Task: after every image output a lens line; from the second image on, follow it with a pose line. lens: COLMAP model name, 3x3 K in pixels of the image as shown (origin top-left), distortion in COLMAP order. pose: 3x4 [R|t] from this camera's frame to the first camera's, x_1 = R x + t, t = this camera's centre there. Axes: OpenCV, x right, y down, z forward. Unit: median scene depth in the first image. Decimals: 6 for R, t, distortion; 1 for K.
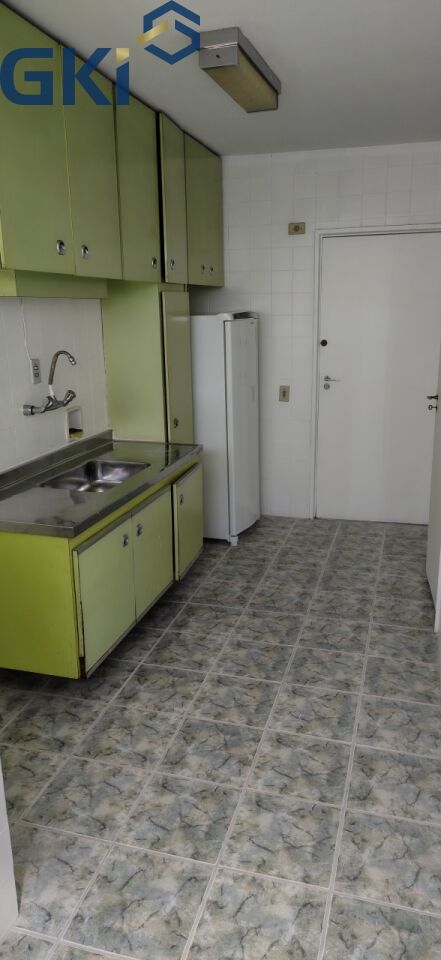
lens RADIAL K [[659.1, 0, 225.5], [0, 659.1, 467.7], [0, 0, 1]] dist [0.067385, -0.075663]
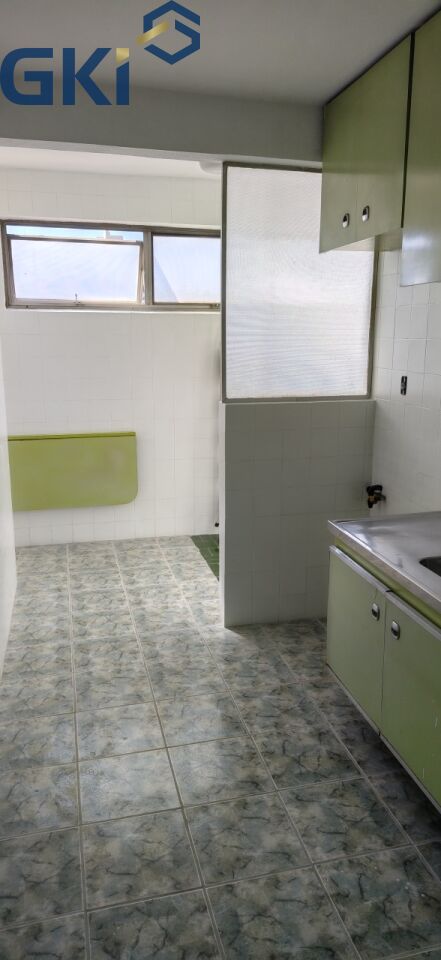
lens RADIAL K [[659.1, 0, 225.5], [0, 659.1, 467.7], [0, 0, 1]] dist [0.067385, -0.075663]
pose [[-0.865342, 0.100784, -0.490944, 0.437367], [-0.121124, 0.908480, 0.399992, -0.394804], [0.486326, 0.405595, -0.773938, 1.672468]]
